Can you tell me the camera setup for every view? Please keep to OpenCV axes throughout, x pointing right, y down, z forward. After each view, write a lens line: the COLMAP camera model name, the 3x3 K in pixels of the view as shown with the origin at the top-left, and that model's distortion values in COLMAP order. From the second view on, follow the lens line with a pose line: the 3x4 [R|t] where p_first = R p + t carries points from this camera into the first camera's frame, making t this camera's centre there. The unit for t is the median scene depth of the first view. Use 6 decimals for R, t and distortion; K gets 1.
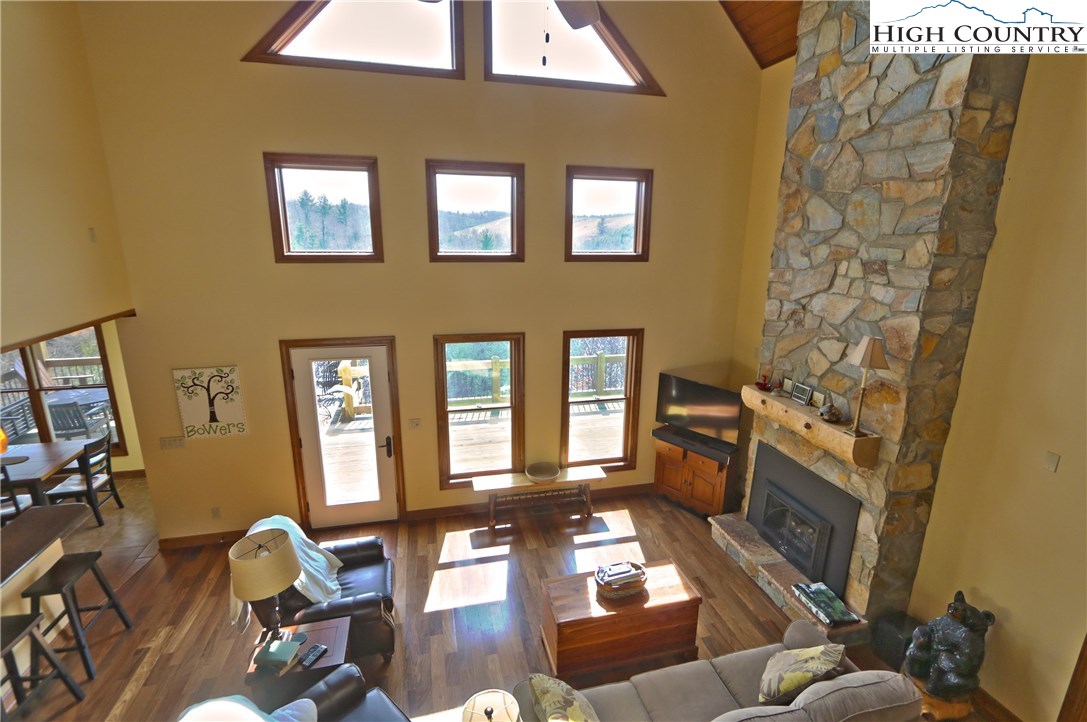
lens RADIAL K [[506.8, 0, 549.0], [0, 506.8, 361.2], [0, 0, 1]] dist [-0.006537, -0.000728]
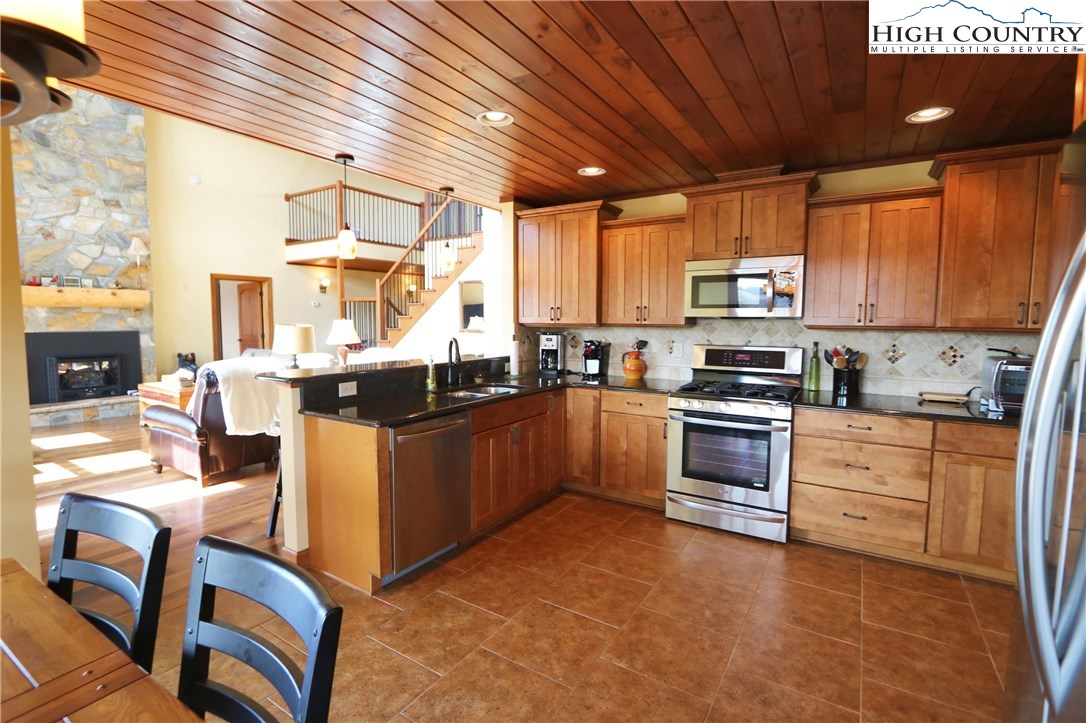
lens RADIAL K [[514.4, 0, 517.8], [0, 514.4, 356.7], [0, 0, 1]] dist [-0.004092, -0.000221]
pose [[-0.660826, -0.071719, 0.747105, -1.635393], [0.174752, 0.953363, 0.246090, 0.139112], [-0.729912, 0.293180, -0.617474, 1.105072]]
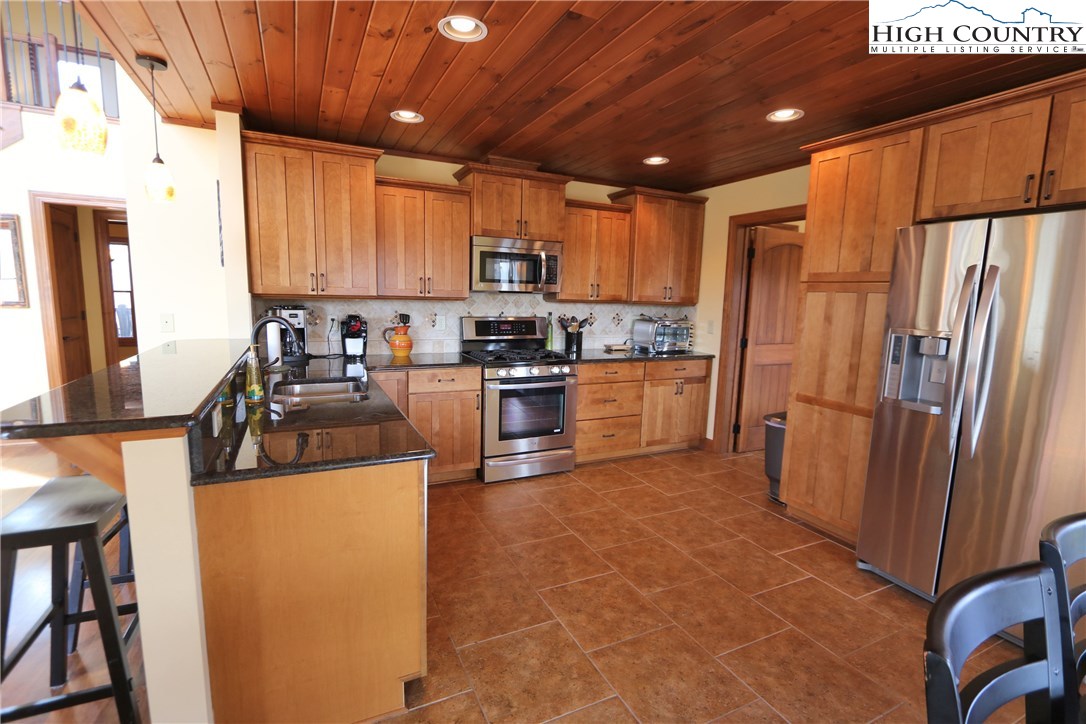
lens RADIAL K [[506.4, 0, 548.5], [0, 506.4, 362.2], [0, 0, 1]] dist [-0.006537, -0.000728]
pose [[-0.978637, -0.010306, -0.205335, -1.089549], [-0.086080, 0.927526, 0.363711, 0.121534], [0.186705, 0.373616, -0.908599, 1.220864]]
